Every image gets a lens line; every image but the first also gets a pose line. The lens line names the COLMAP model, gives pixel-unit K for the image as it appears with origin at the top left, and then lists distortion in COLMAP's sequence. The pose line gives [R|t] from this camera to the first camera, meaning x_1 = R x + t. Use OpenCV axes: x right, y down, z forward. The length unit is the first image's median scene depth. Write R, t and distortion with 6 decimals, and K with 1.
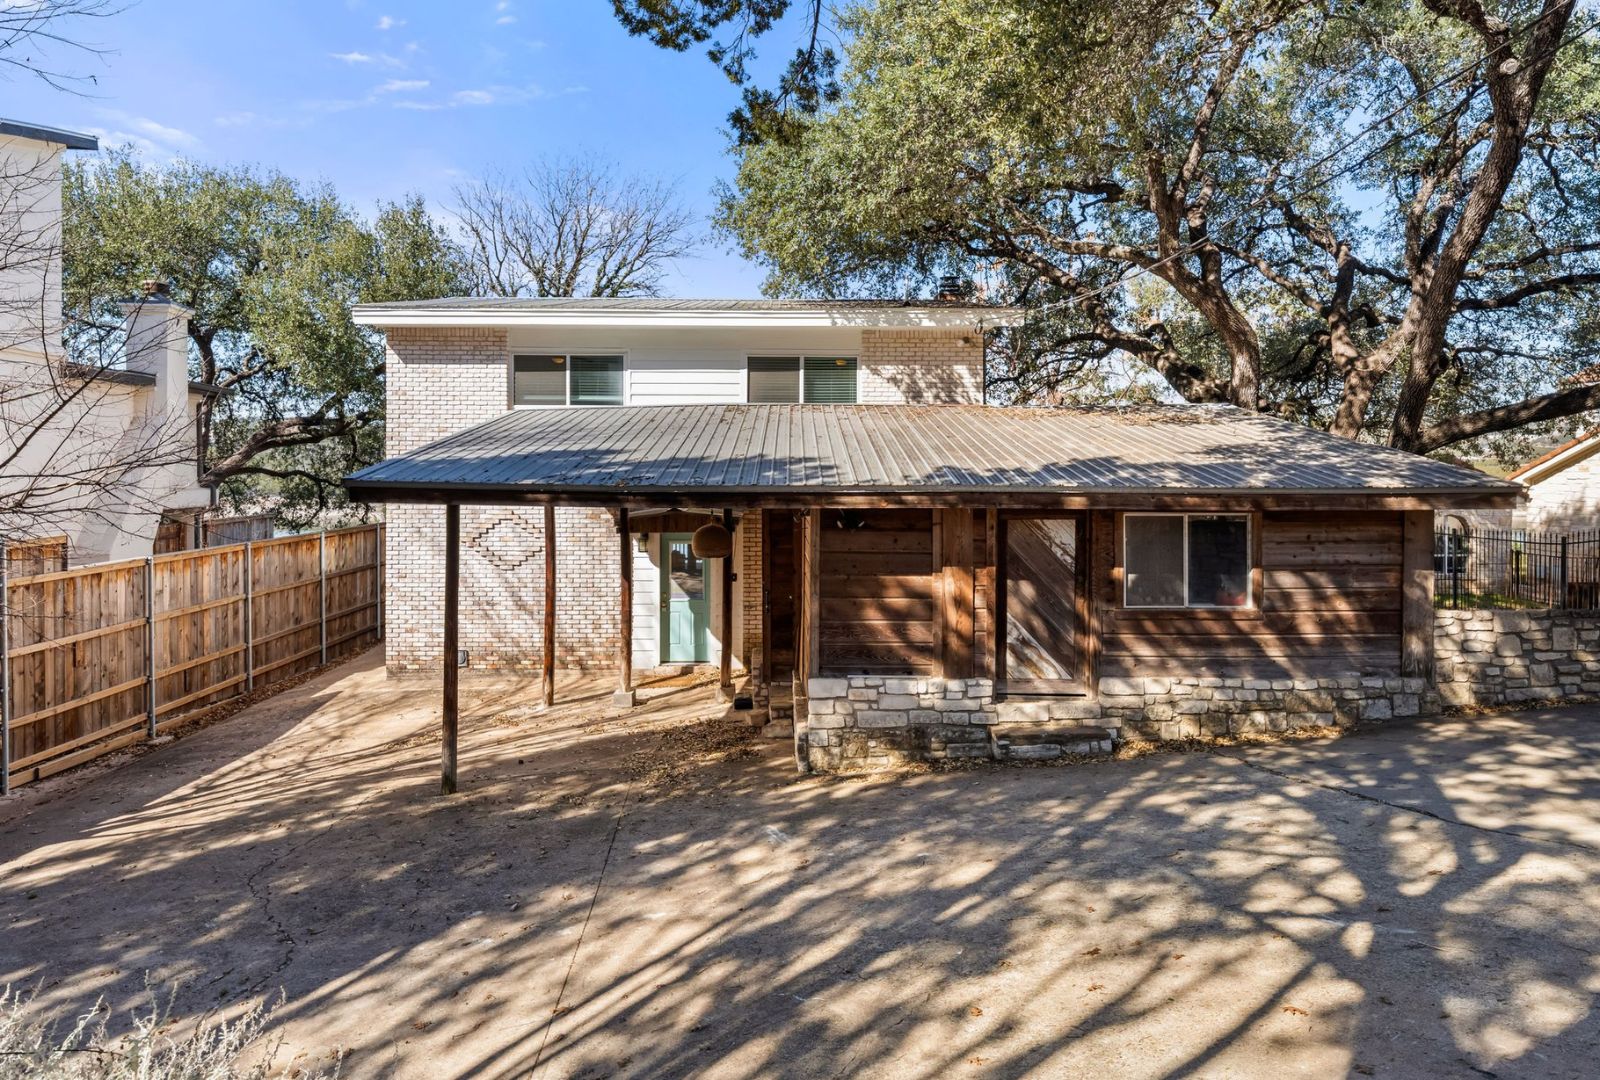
lens RADIAL K [[1095.7, 0, 800.0], [0, 1095.7, 540.0], [0, 0, 1]] dist [0.006883, 0.002309]
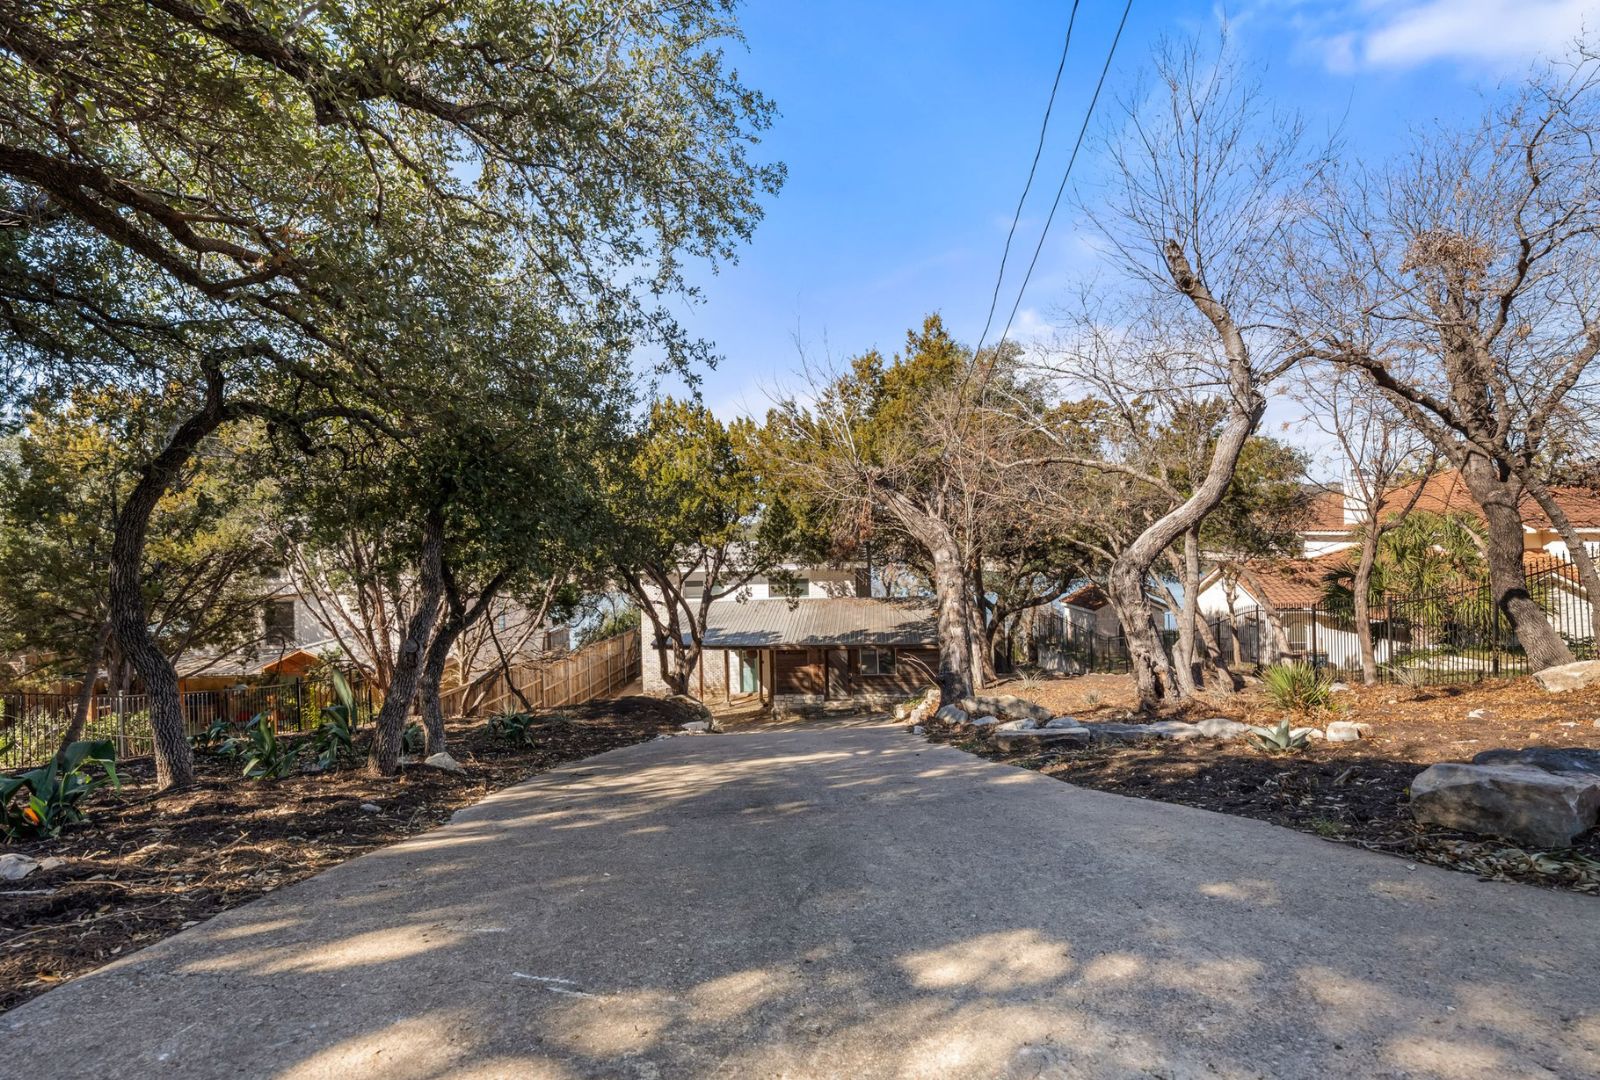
lens RADIAL K [[1095.7, 0, 800.0], [0, 1095.7, 540.0], [0, 0, 1]] dist [0.006883, 0.002309]
pose [[0.993583, -0.022765, -0.110793, 0.498223], [0.019520, 0.999351, -0.030285, -0.272406], [0.111410, 0.027928, 0.993382, -2.568320]]
